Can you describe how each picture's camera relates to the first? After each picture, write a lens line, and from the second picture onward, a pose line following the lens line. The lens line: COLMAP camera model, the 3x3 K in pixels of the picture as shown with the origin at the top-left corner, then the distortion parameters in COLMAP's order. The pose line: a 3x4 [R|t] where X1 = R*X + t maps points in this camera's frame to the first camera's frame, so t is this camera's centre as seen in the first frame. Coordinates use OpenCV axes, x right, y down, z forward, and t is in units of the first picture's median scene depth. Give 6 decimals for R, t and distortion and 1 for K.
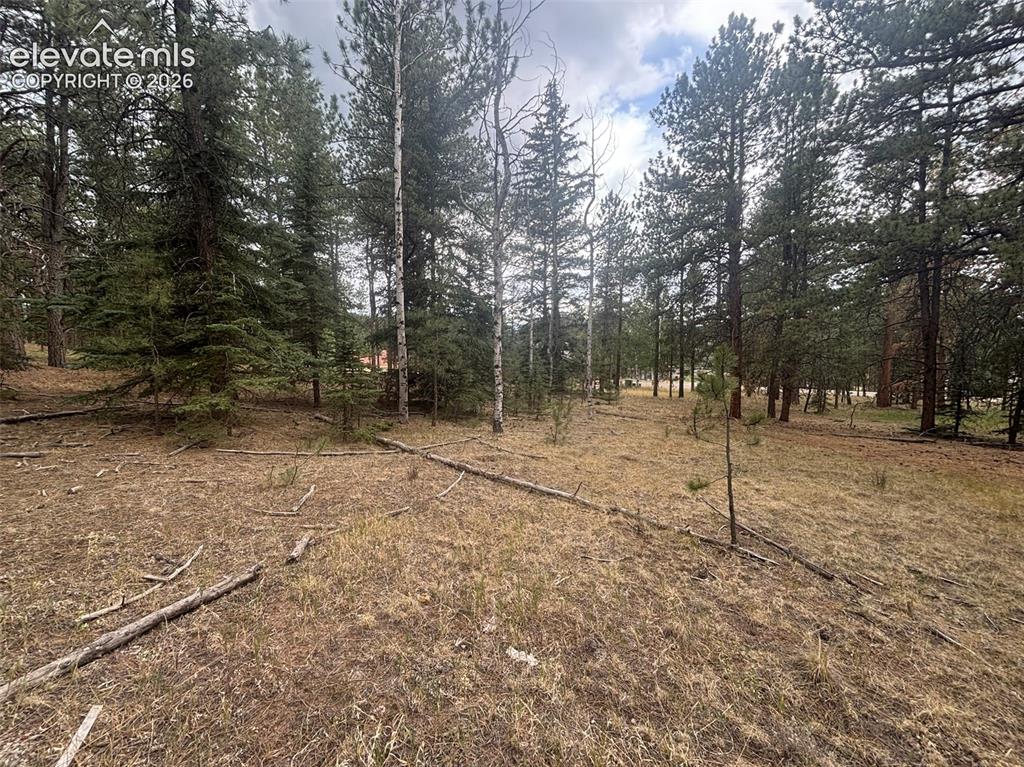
lens RADIAL K [[407.6, 0, 513.1], [0, 407.6, 381.7], [0, 0, 1]] dist [-0.002001, -0.000451]
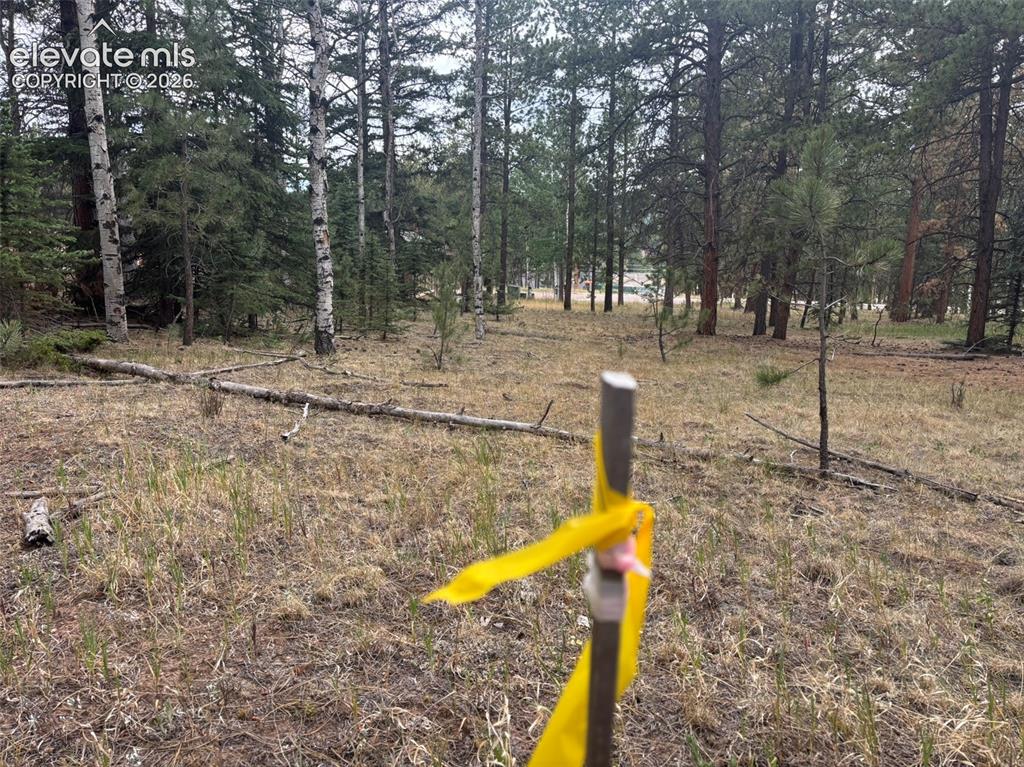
lens RADIAL K [[757.6, 0, 464.2], [0, 757.6, 421.8], [0, 0, 1]] dist [0.006893, 0.000634]
pose [[0.960170, -0.043504, 0.276011, -0.125084], [0.008372, 0.991841, 0.127207, 0.081921], [-0.279293, -0.119830, 0.952700, 0.039822]]
